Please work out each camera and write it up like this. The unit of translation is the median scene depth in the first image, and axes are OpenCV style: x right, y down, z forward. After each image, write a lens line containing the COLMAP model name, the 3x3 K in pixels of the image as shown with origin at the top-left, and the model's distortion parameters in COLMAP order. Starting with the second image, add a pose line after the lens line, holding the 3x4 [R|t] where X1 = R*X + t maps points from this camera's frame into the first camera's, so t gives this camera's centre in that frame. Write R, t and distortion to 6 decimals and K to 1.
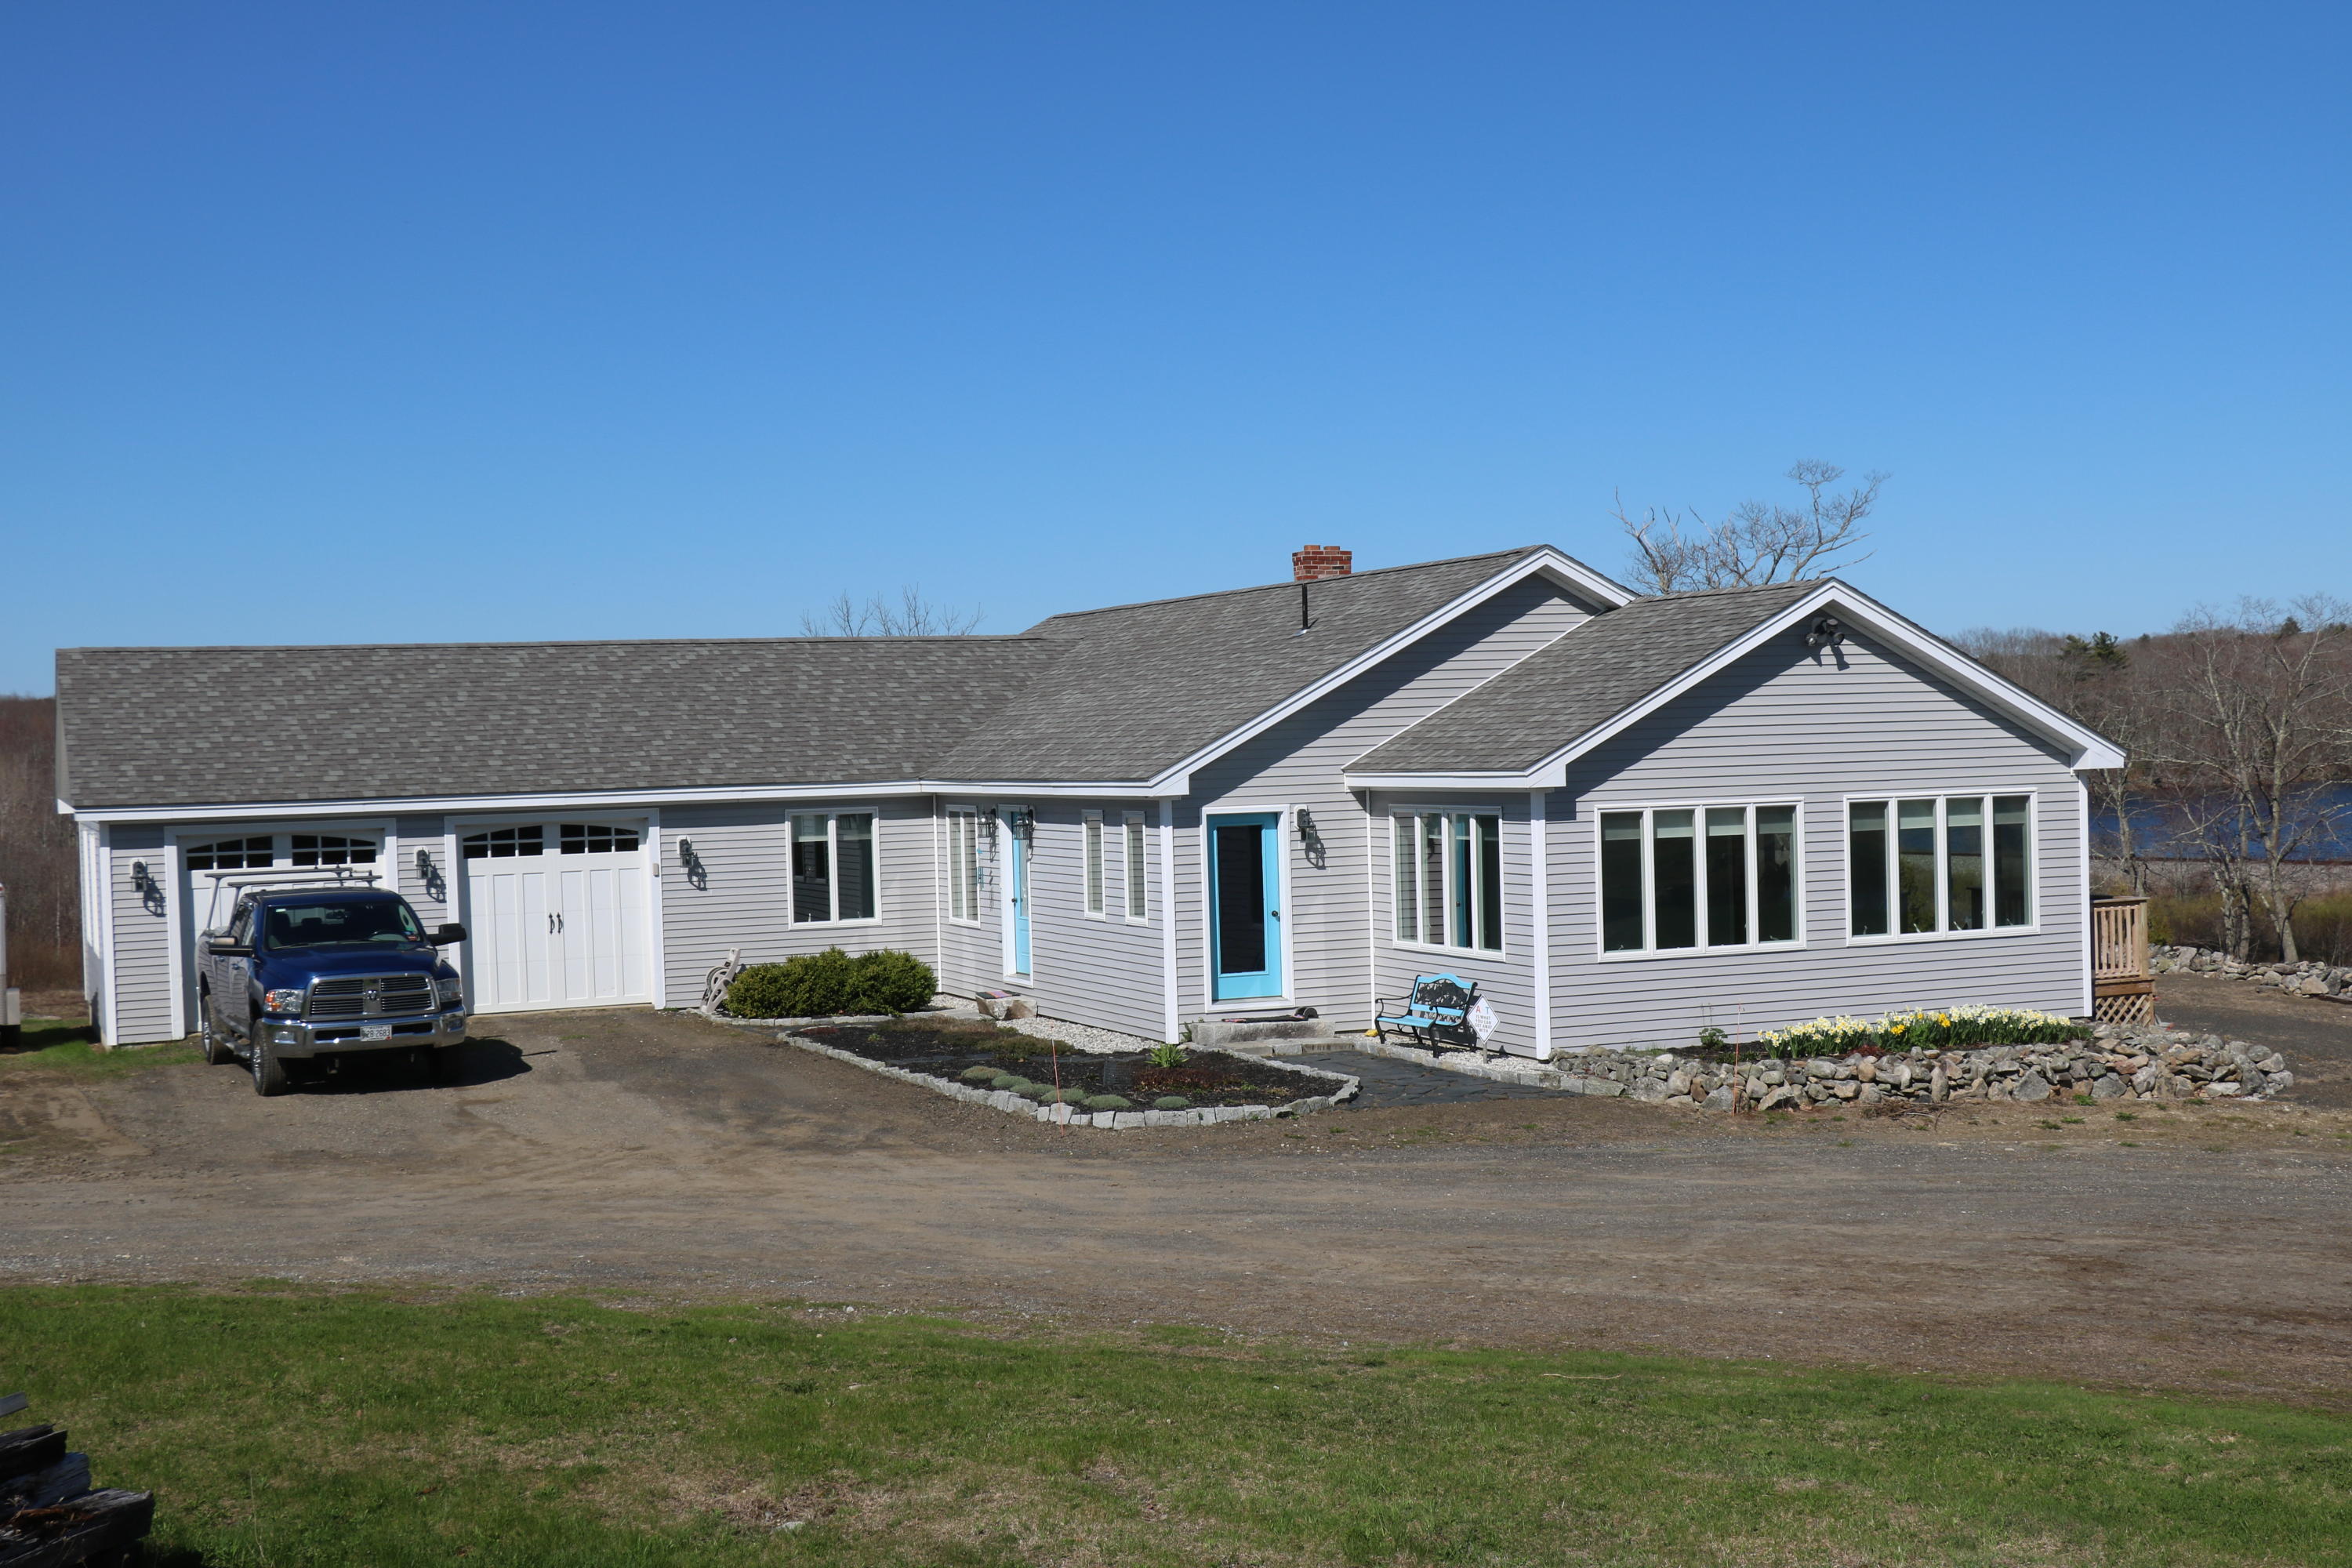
lens RADIAL K [[2941.2, 0, 1176.0], [0, 2941.2, 784.0], [0, 0, 1]] dist [-0.010508, 0.086230]
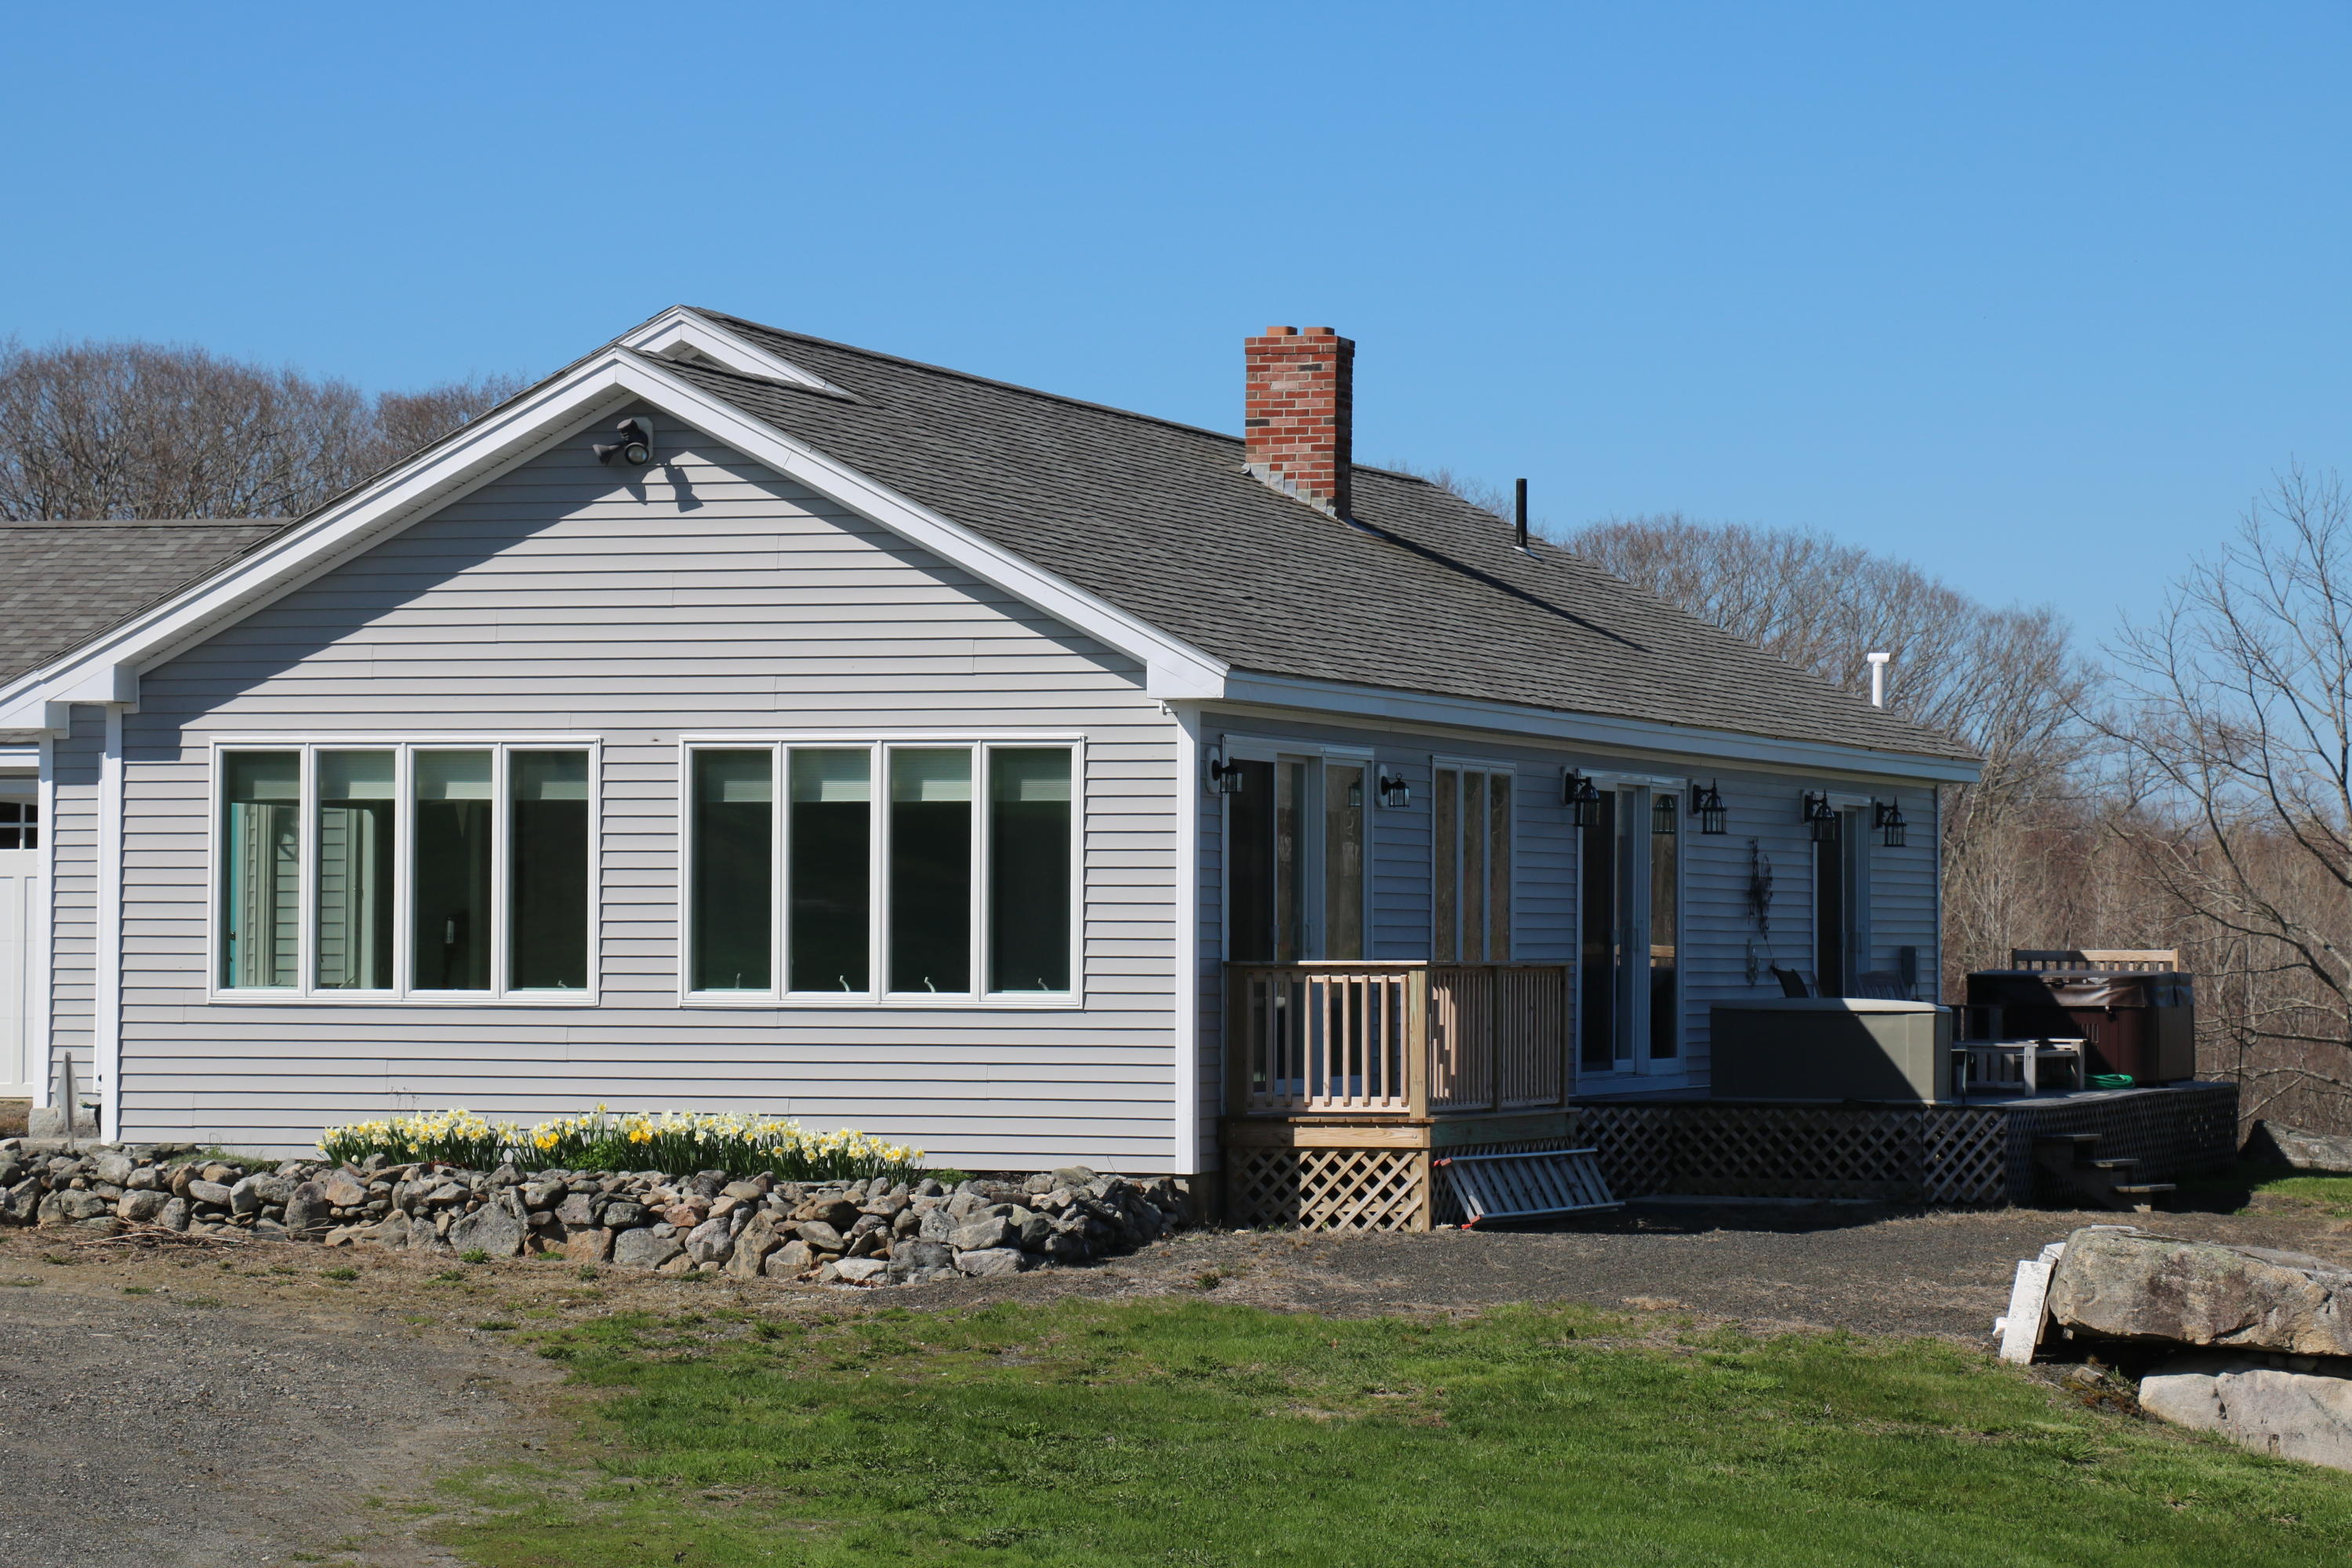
lens RADIAL K [[6692.5, 0, 1176.0], [0, 6692.5, 784.0], [0, 0, 1]] dist [0.285221, 5.552513]
pose [[0.733490, 0.014329, -0.679549, 1.165575], [-0.038208, 0.999066, -0.020174, 0.035365], [0.678626, 0.040762, 0.733352, 0.131079]]
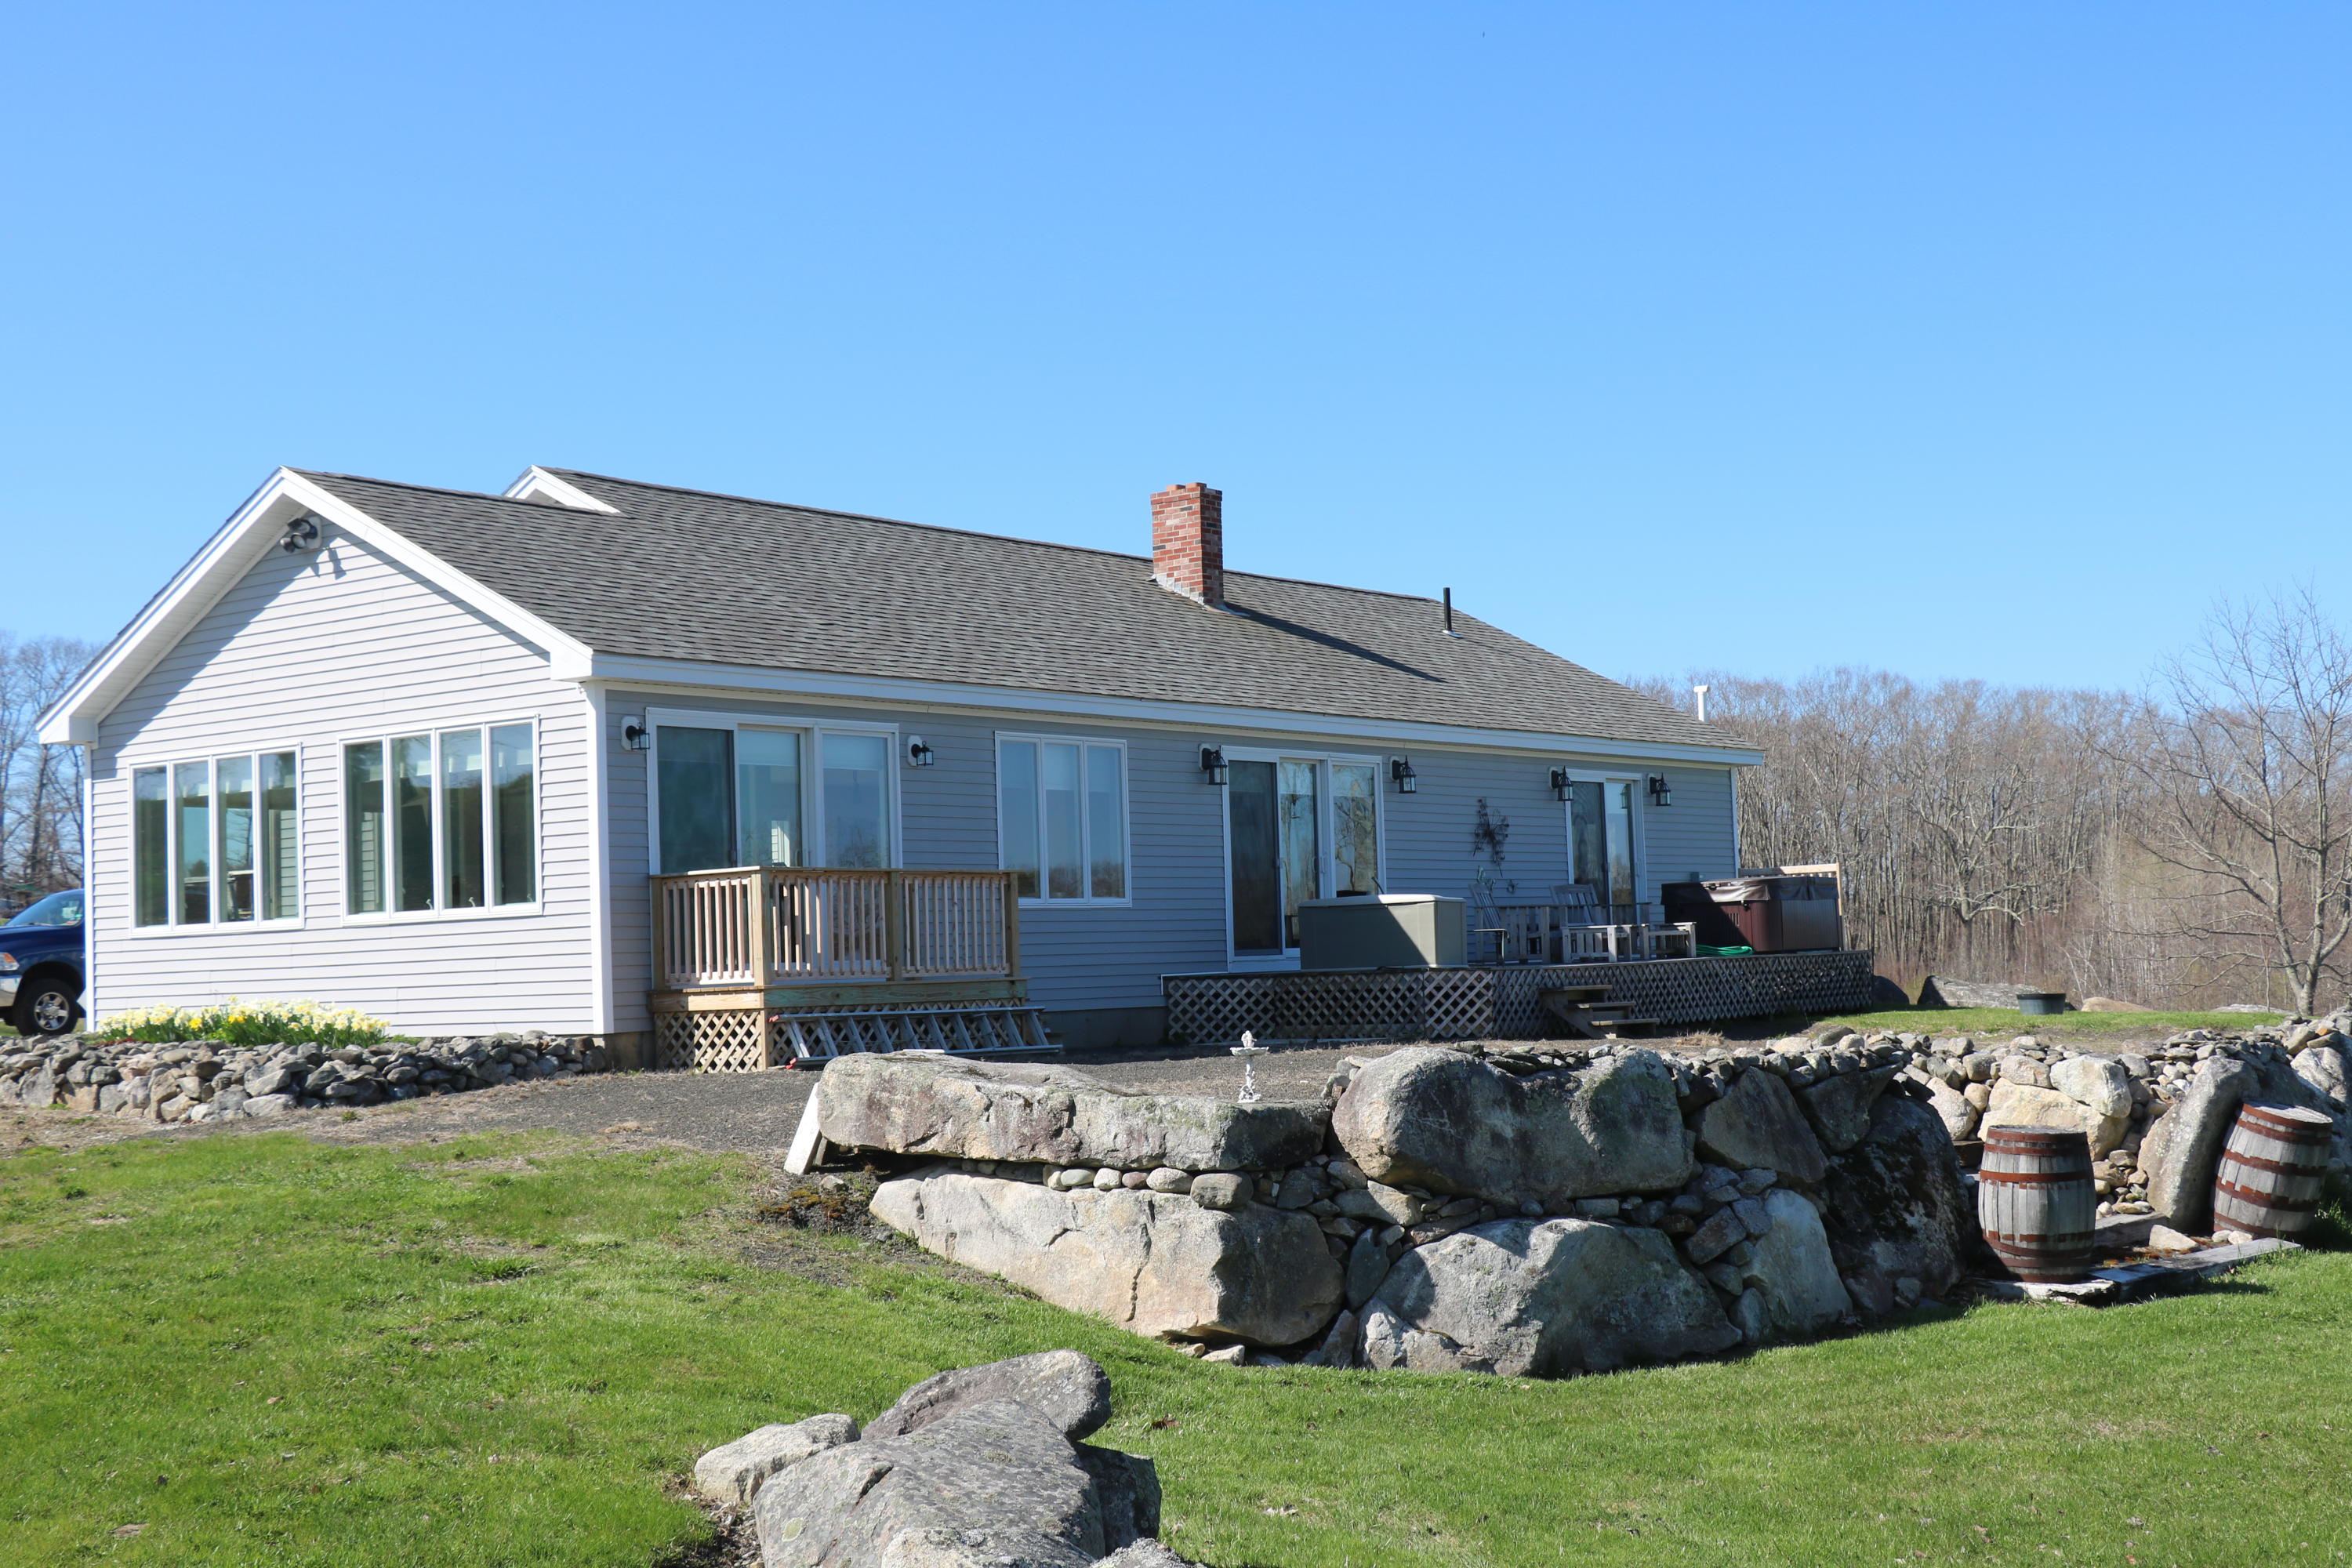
lens RADIAL K [[2941.2, 0, 1176.0], [0, 2941.2, 784.0], [0, 0, 1]] dist [-0.010508, 0.086230]
pose [[0.485458, -0.044070, -0.873149, 1.034033], [0.003703, 0.998823, -0.048354, 0.056408], [0.874252, 0.020241, 0.485050, 0.815756]]
